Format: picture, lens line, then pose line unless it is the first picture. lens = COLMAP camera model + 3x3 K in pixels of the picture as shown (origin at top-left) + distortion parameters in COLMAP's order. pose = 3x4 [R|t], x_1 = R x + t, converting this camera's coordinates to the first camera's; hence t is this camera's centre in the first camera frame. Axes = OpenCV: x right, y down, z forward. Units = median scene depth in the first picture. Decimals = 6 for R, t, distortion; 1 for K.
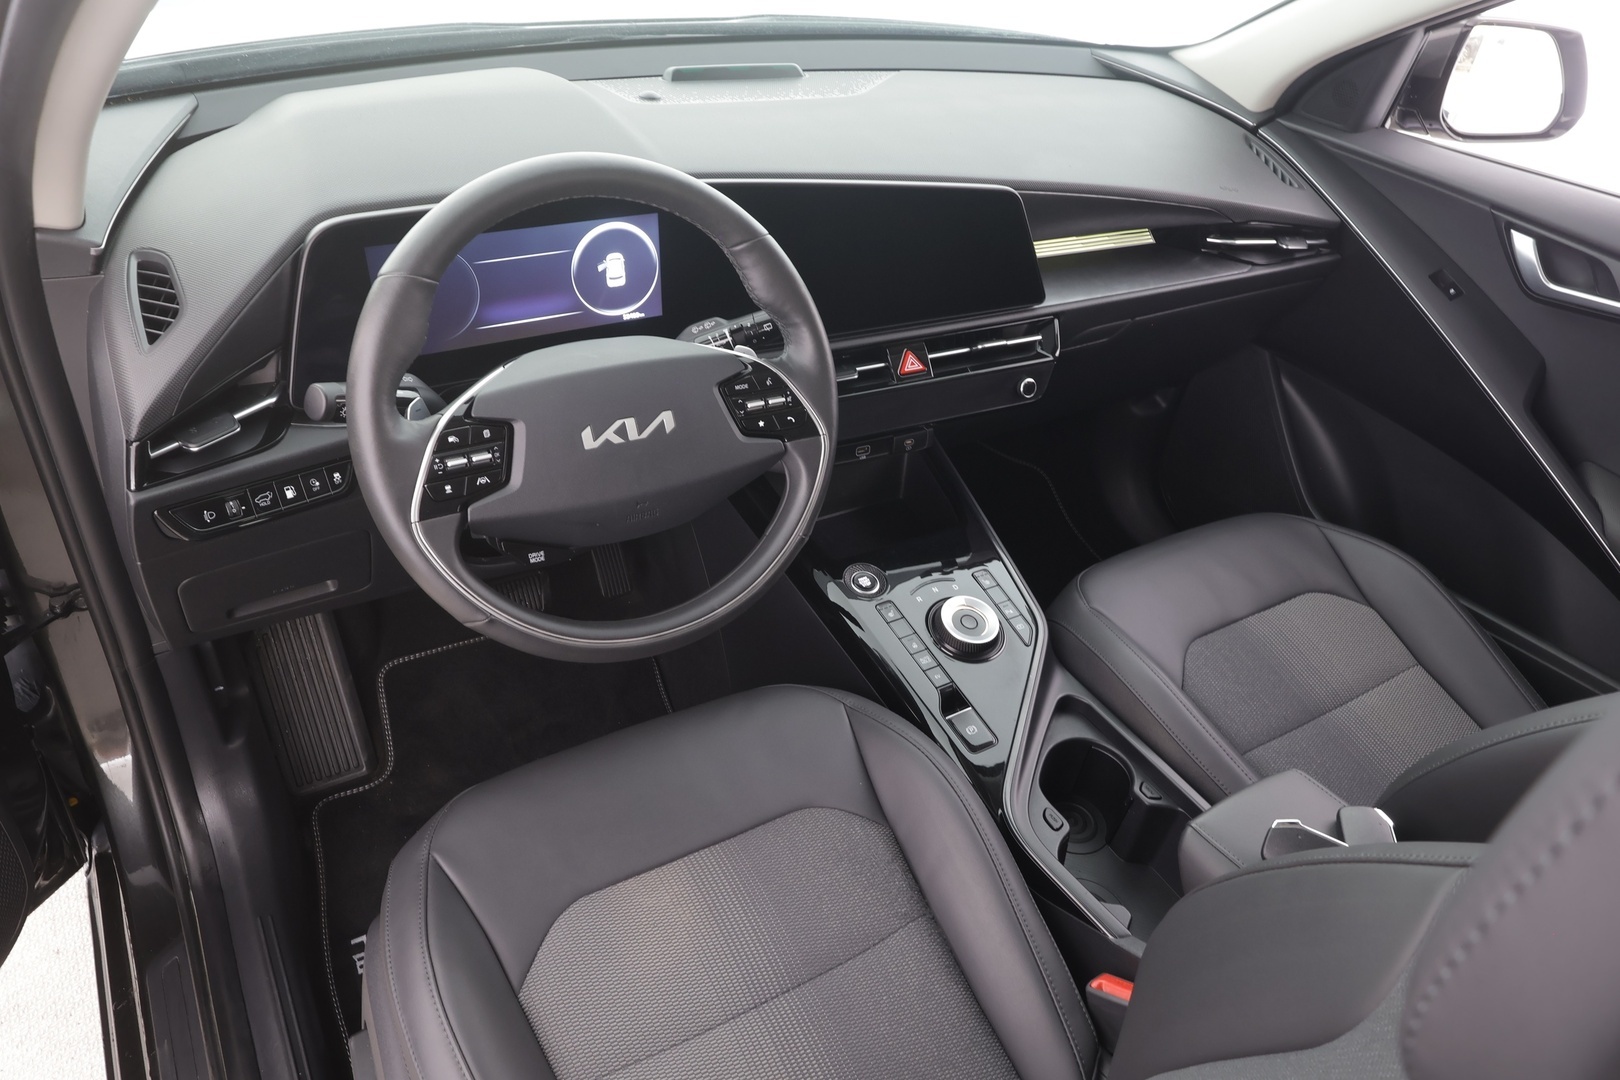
lens RADIAL K [[1076.7, 0, 807.5], [0, 1076.7, 550.6], [0, 0, 1]] dist [-0.000580, 0.000384]
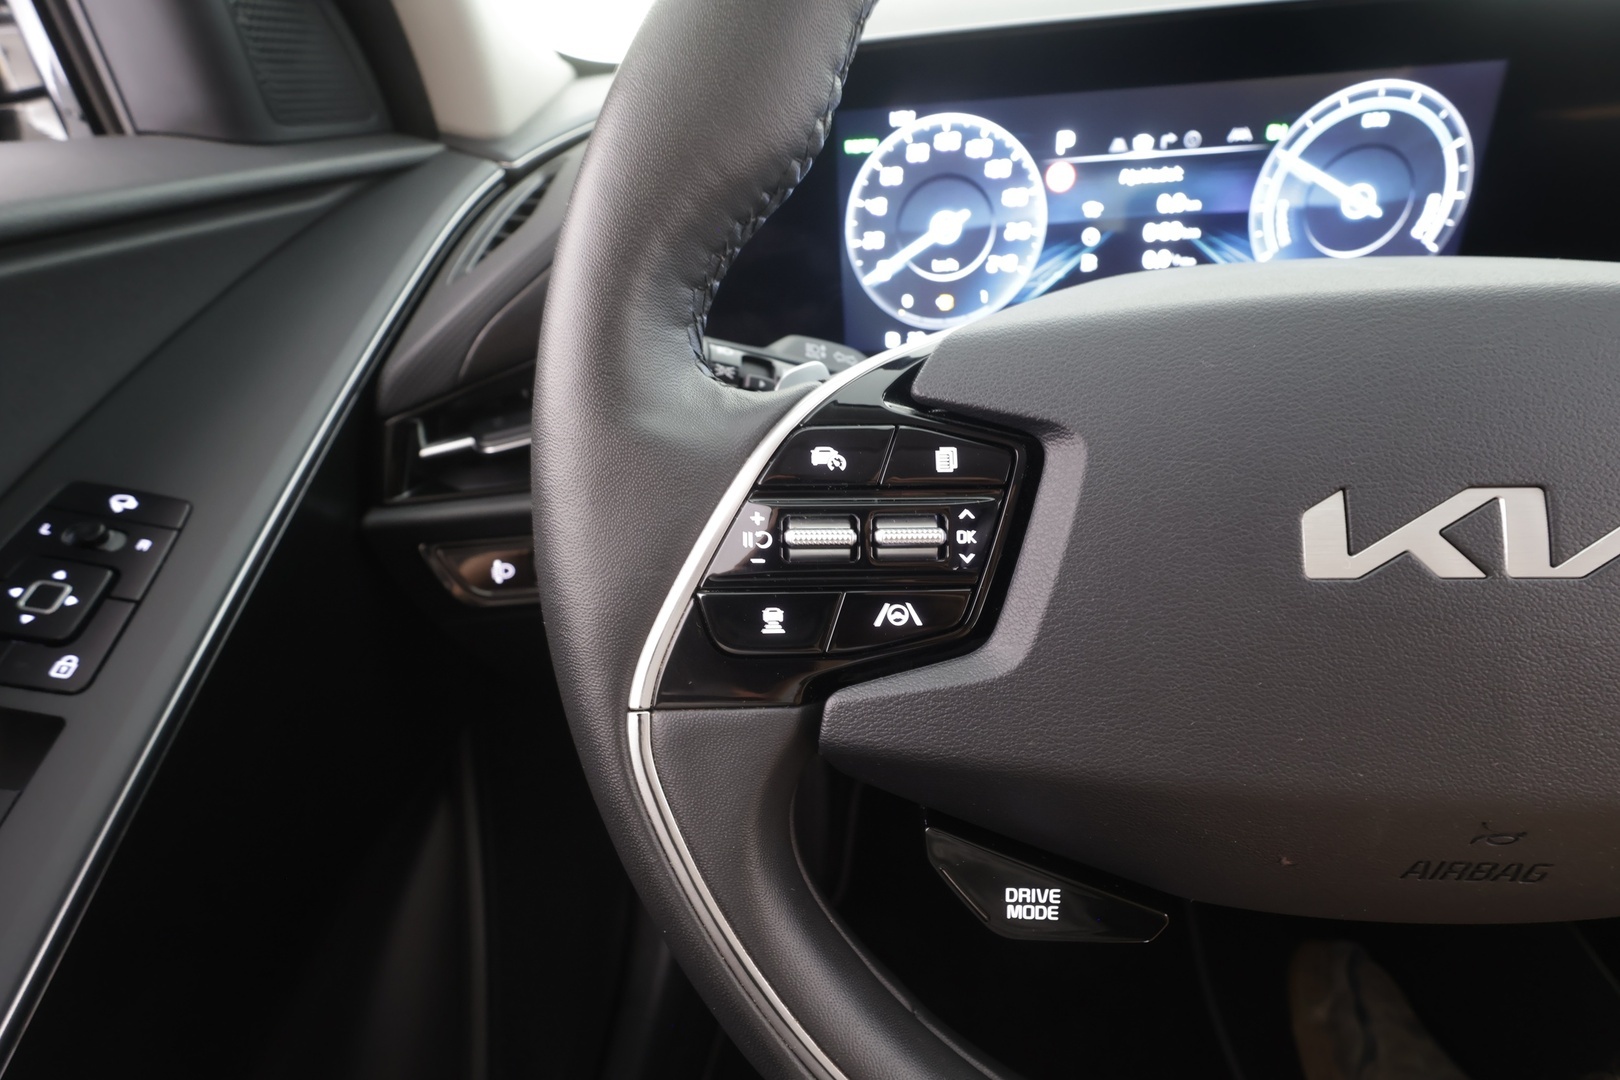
lens RADIAL K [[751.6, 0, 810.0], [0, 751.6, 540.0], [0, 0, 1]] dist [0.000822, 0.000219]
pose [[0.810975, 0.152579, -0.564836, -0.158227], [-0.225517, 0.972319, -0.061139, -0.050479], [0.539872, 0.176963, 0.822935, 0.616122]]
